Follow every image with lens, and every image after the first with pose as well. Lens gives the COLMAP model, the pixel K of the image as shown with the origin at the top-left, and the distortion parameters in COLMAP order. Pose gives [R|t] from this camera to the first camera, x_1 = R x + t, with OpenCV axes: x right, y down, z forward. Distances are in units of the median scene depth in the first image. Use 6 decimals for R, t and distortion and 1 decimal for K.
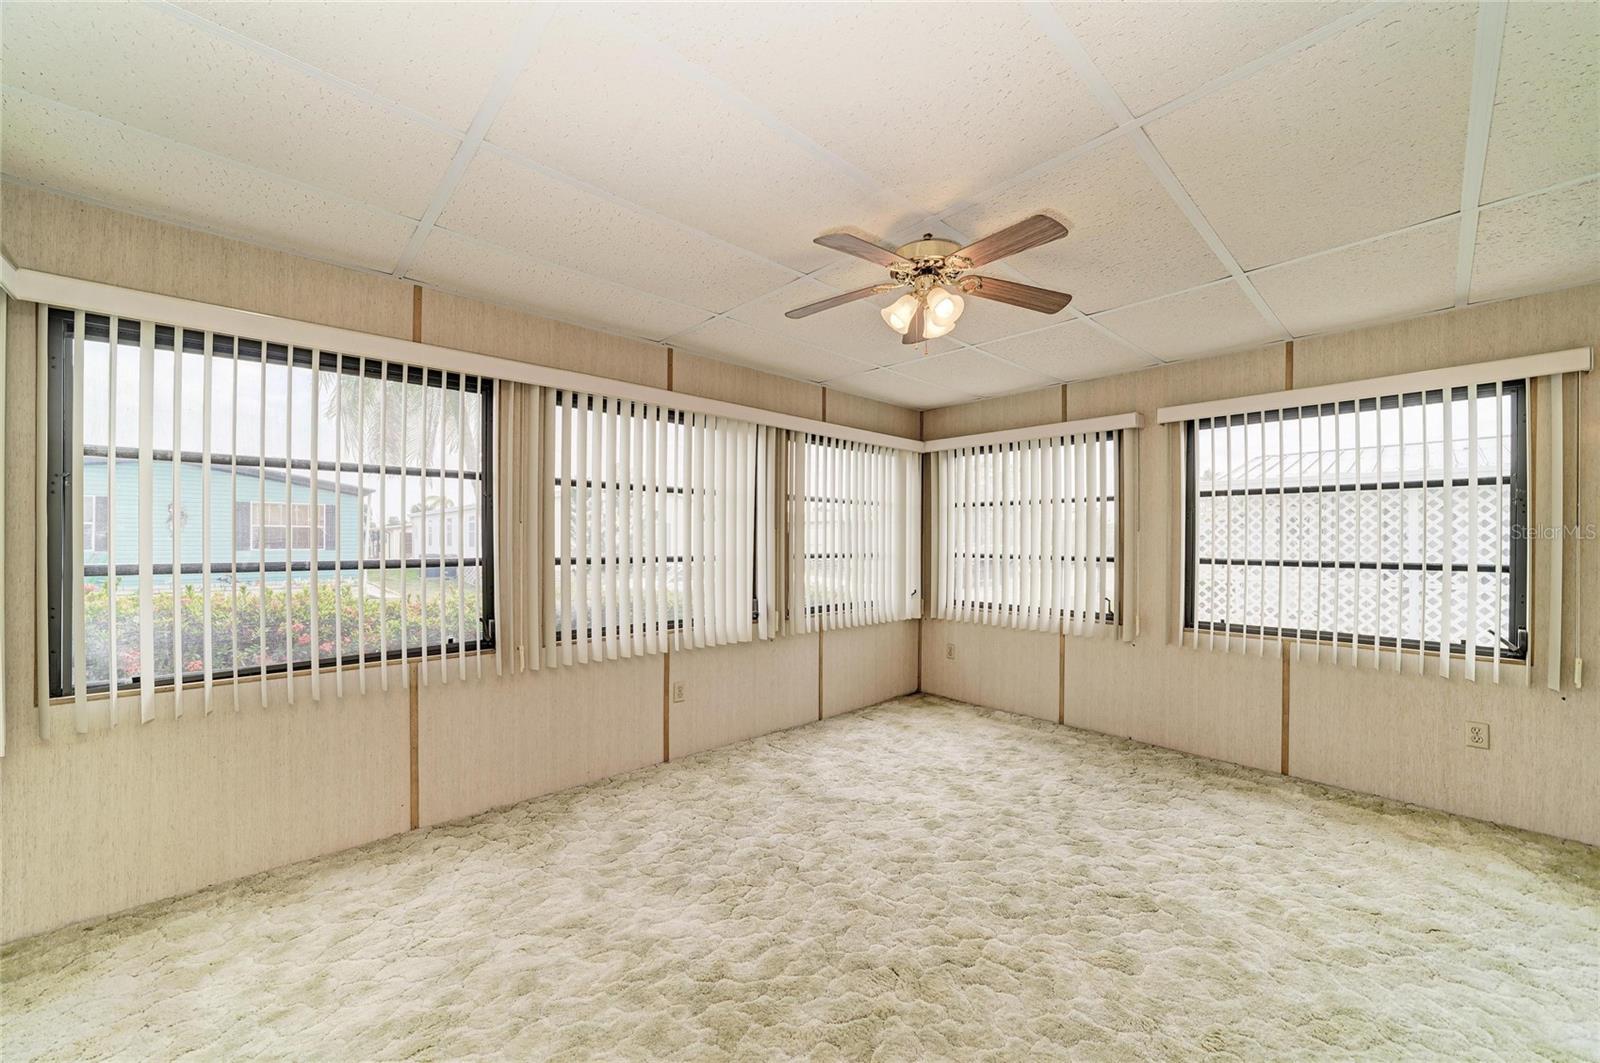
lens RADIAL K [[605.2, 0, 808.5], [0, 605.2, 539.6], [0, 0, 1]] dist [-0.015797, 0.004478]
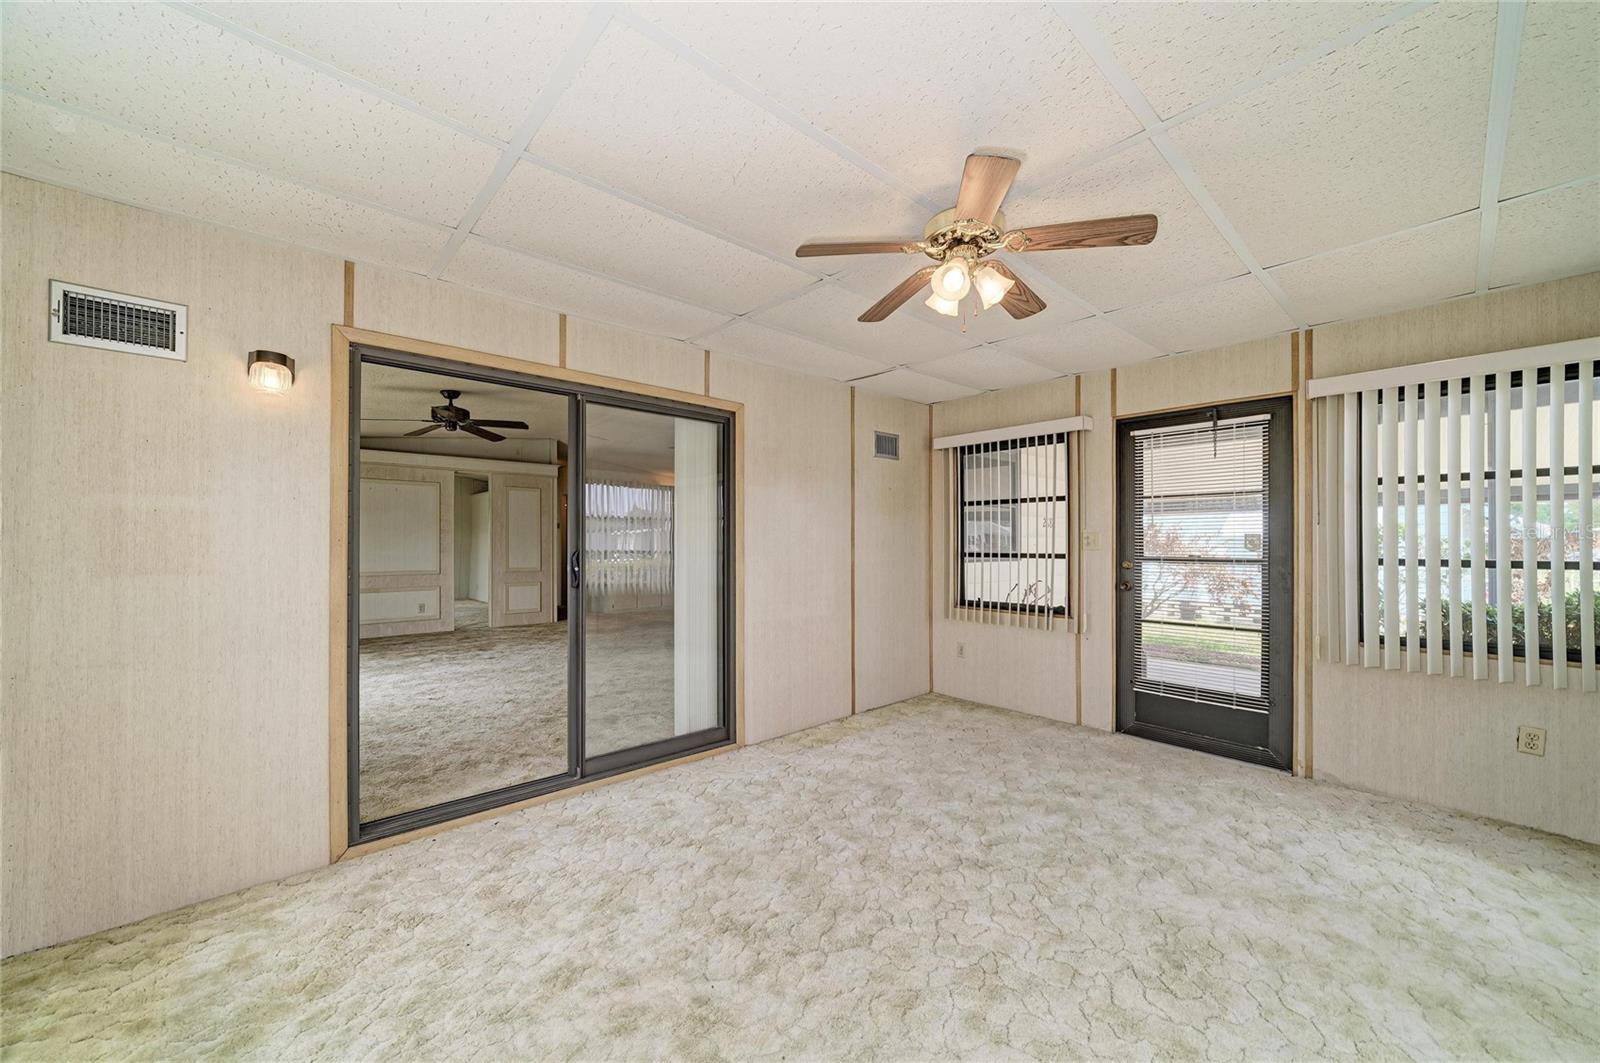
lens RADIAL K [[605.2, 0, 803.6], [0, 605.2, 536.8], [0, 0, 1]] dist [-0.015797, 0.004478]
pose [[-0.999345, -0.001785, 0.036141, 0.272354], [-0.002075, 0.999966, -0.007995, 0.003822], [-0.036126, -0.008065, -0.999315, 1.305720]]
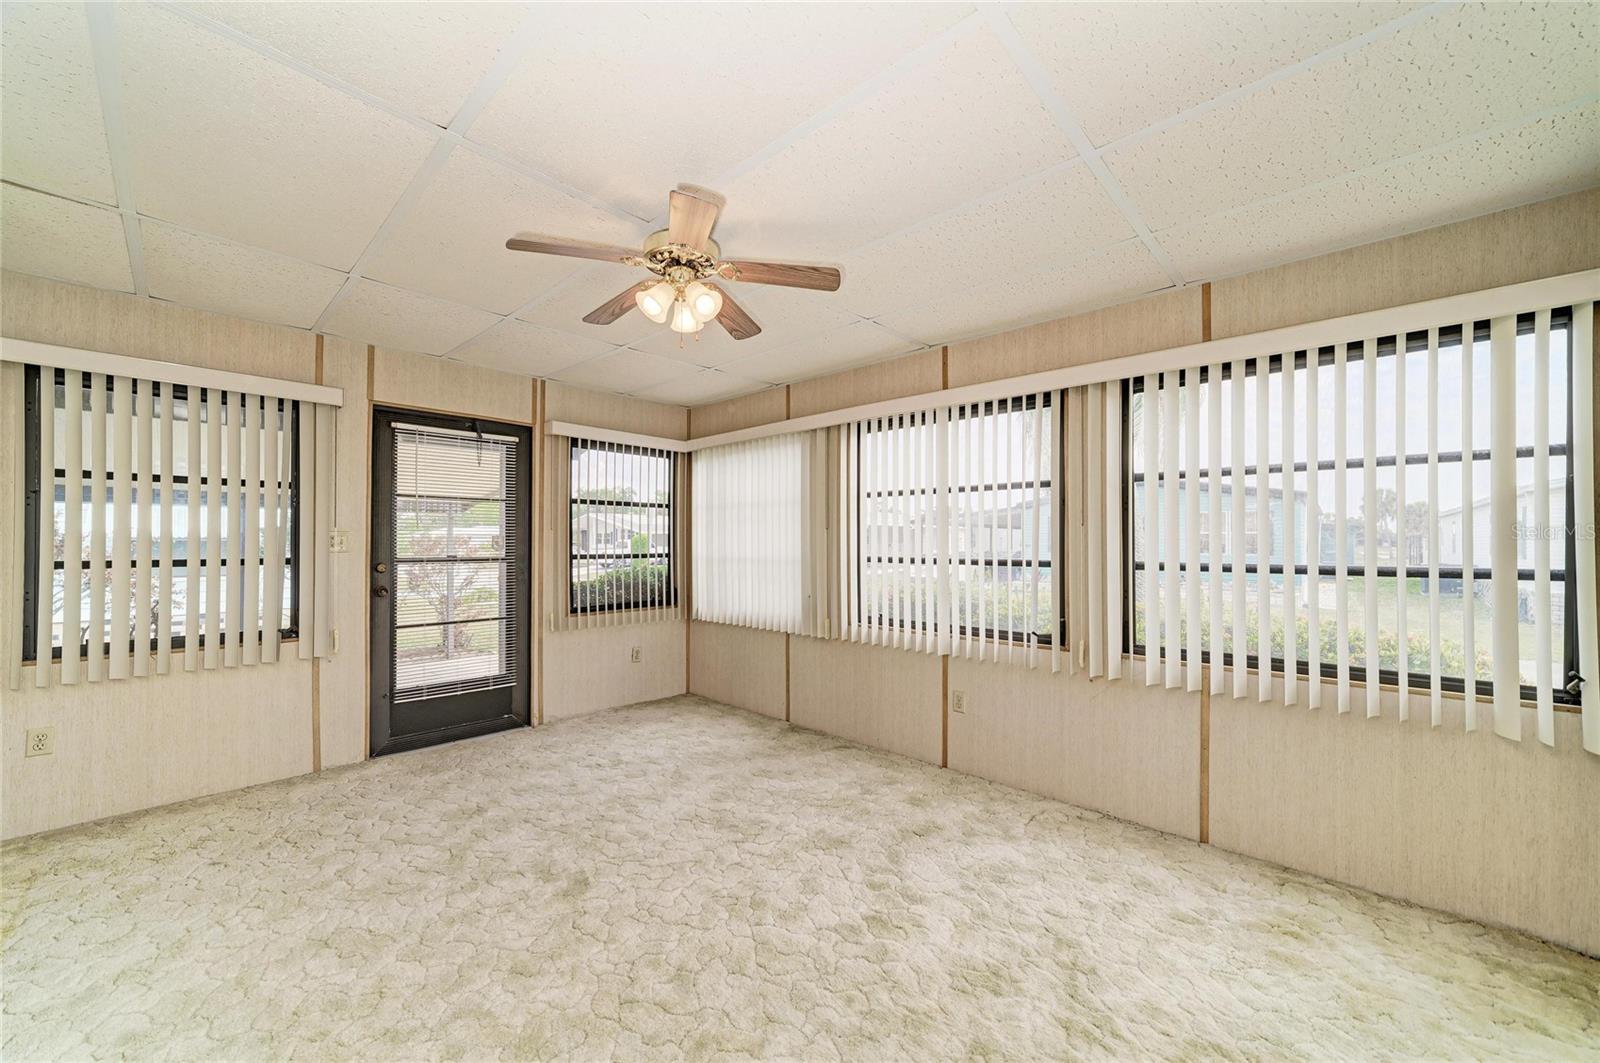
lens RADIAL K [[605.2, 0, 801.2], [0, 605.2, 540.1], [0, 0, 1]] dist [-0.015797, 0.004478]
pose [[0.057803, -0.005364, -0.998314, 0.795912], [-0.000067, 0.999986, -0.005377, 0.003684], [0.998328, 0.000377, 0.057802, 0.770824]]
